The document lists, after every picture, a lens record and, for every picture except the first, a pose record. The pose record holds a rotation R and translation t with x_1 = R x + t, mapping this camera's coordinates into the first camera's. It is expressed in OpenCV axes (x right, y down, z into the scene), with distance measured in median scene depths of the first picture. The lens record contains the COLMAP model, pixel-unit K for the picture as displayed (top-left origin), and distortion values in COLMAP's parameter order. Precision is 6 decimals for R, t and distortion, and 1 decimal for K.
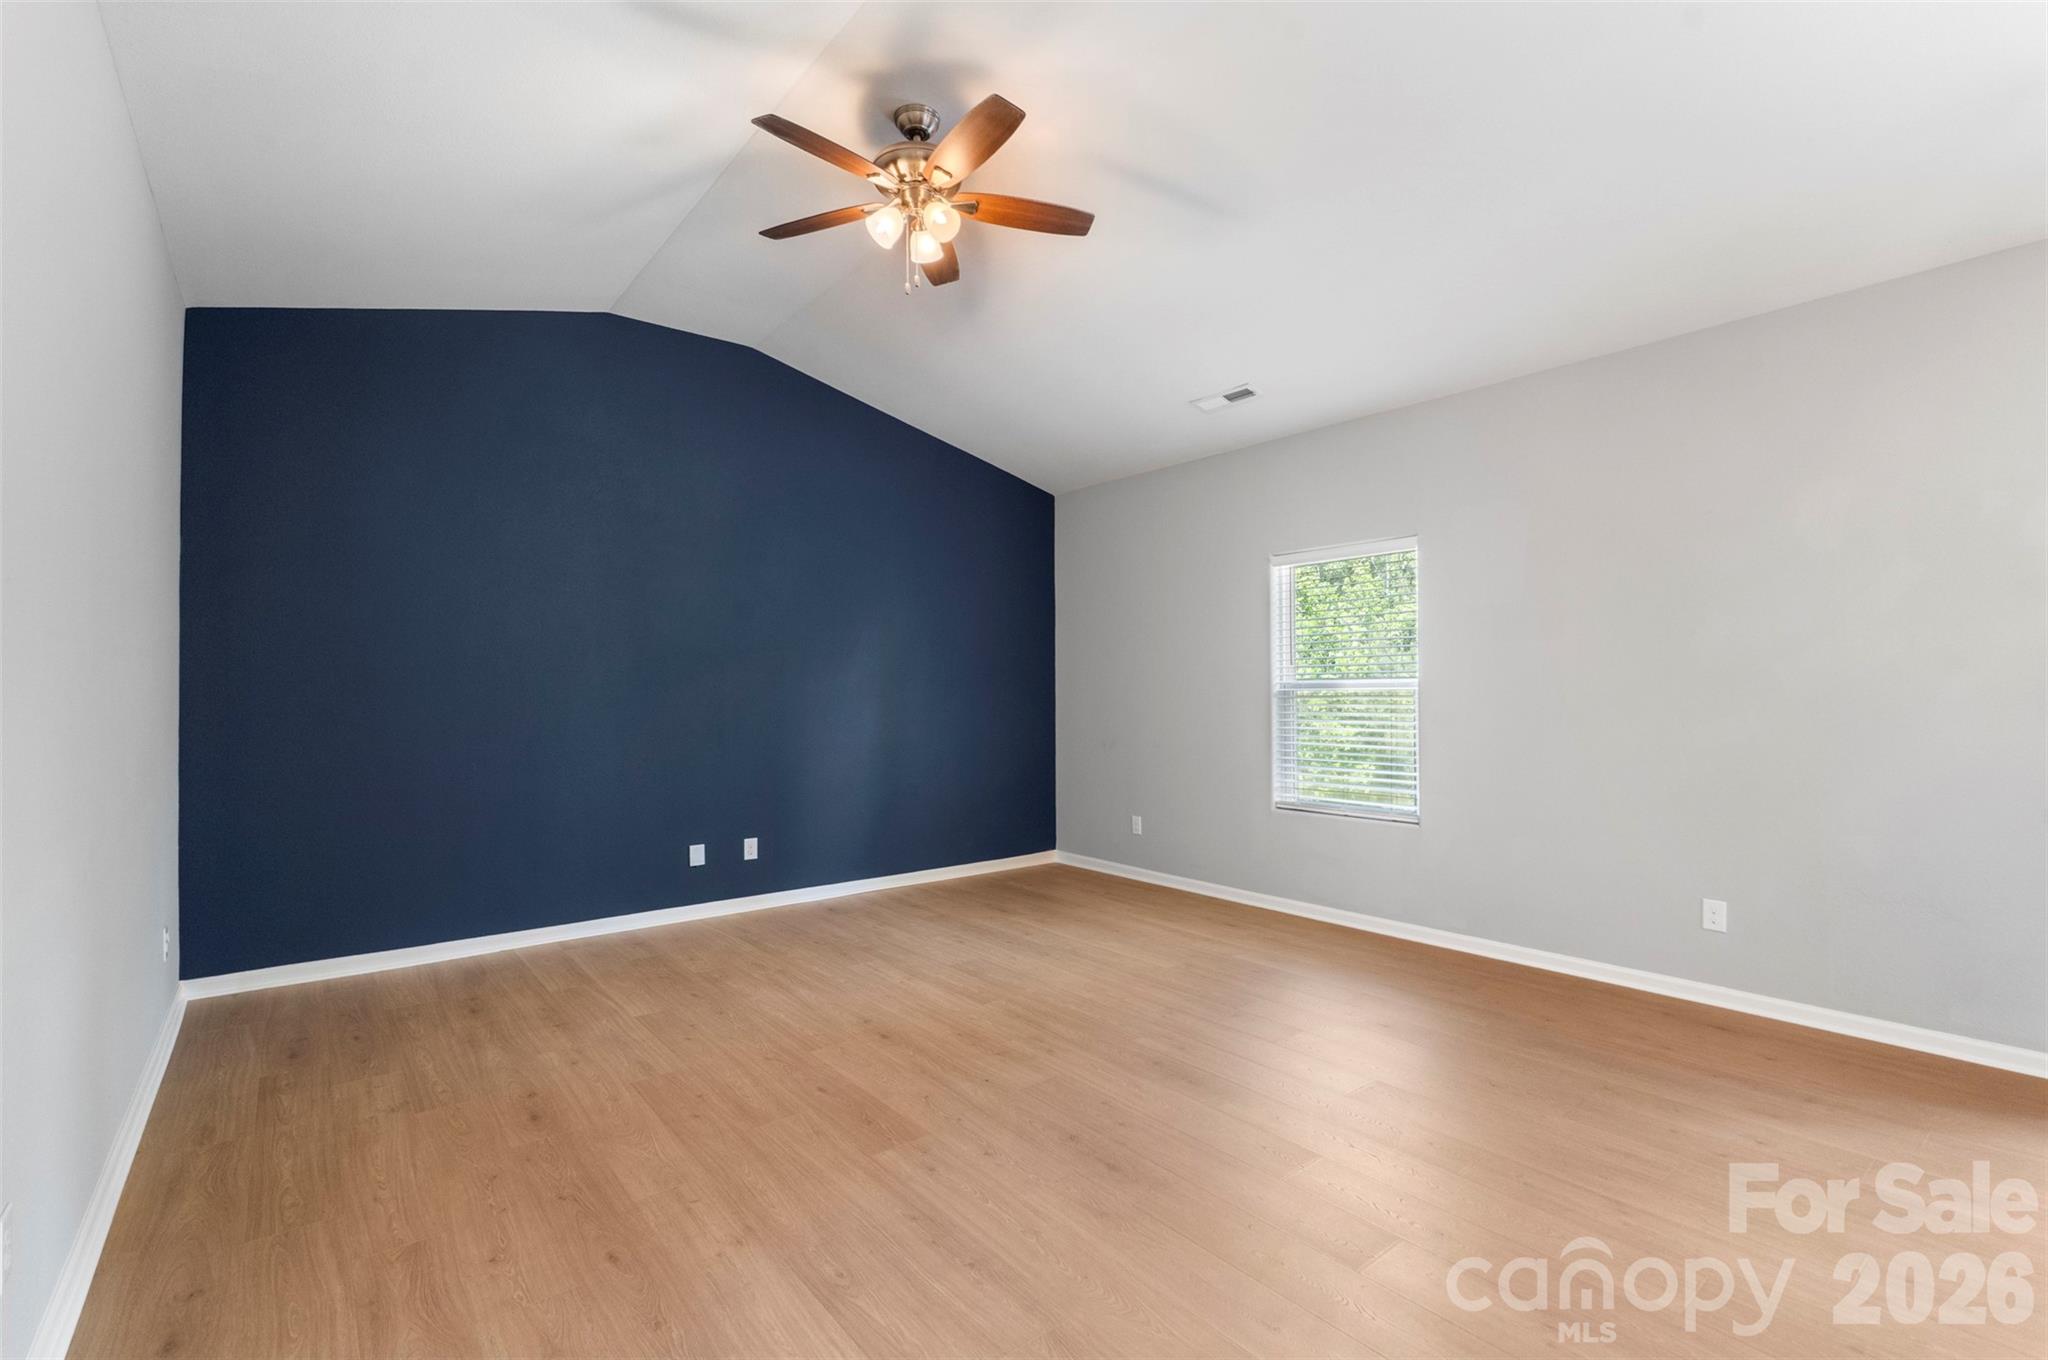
lens RADIAL K [[909.4, 0, 1021.9], [0, 909.4, 692.1], [0, 0, 1]] dist [-0.004131, -0.000535]
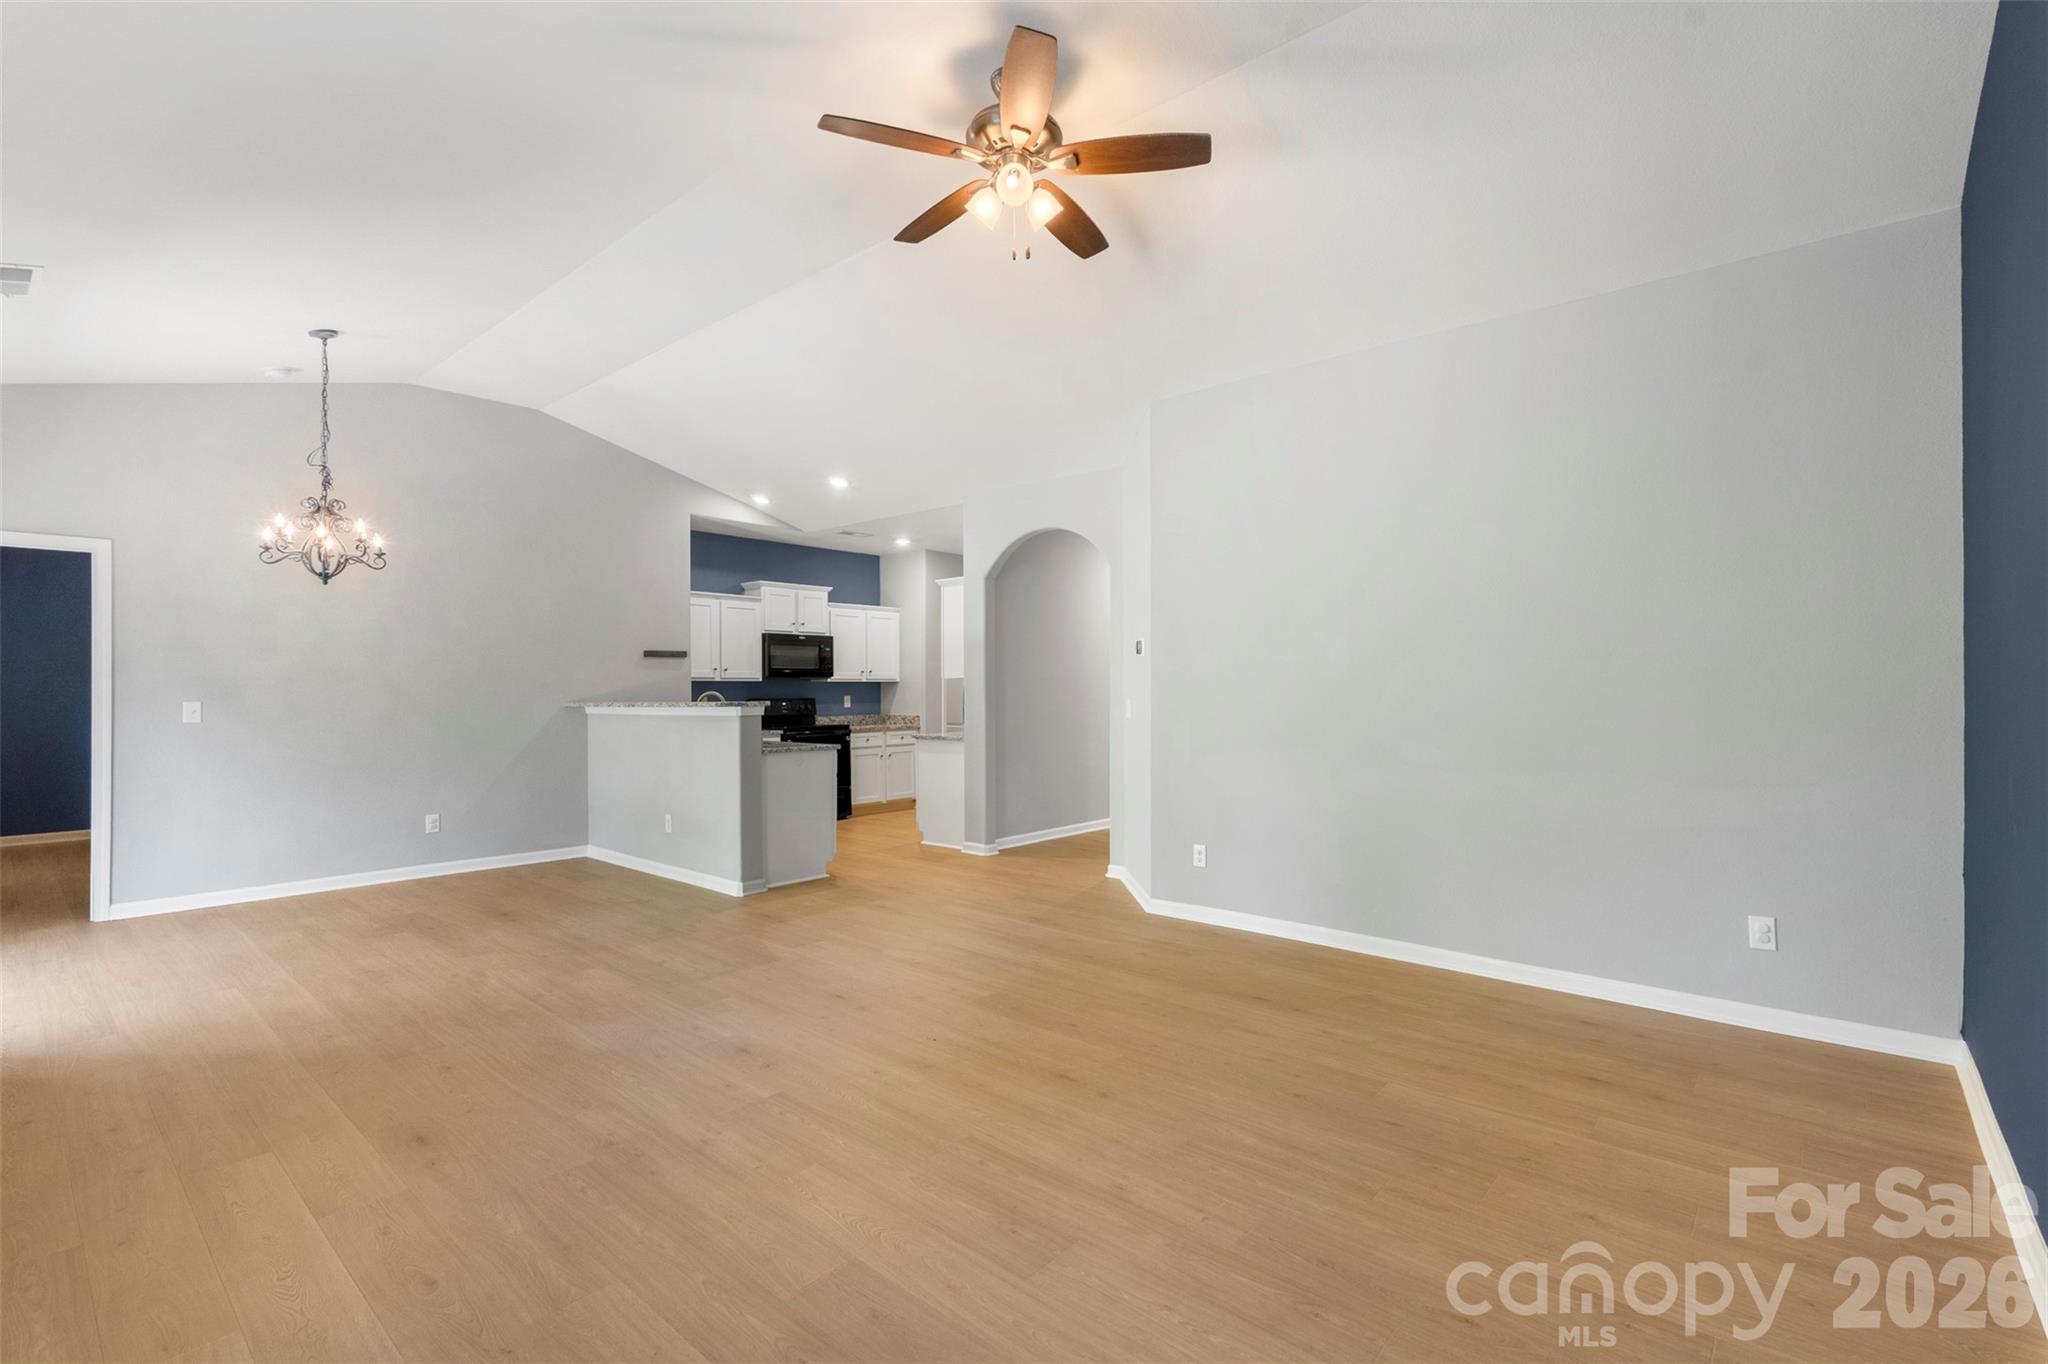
lens RADIAL K [[915.9, 0, 1024.0], [0, 915.9, 682.0], [0, 0, 1]] dist [0.000040, -0.000534]
pose [[-0.984550, 0.005391, -0.175022, 0.037380], [0.006689, 0.999954, -0.006830, -0.000526], [0.174977, -0.007895, -0.984541, 1.645186]]
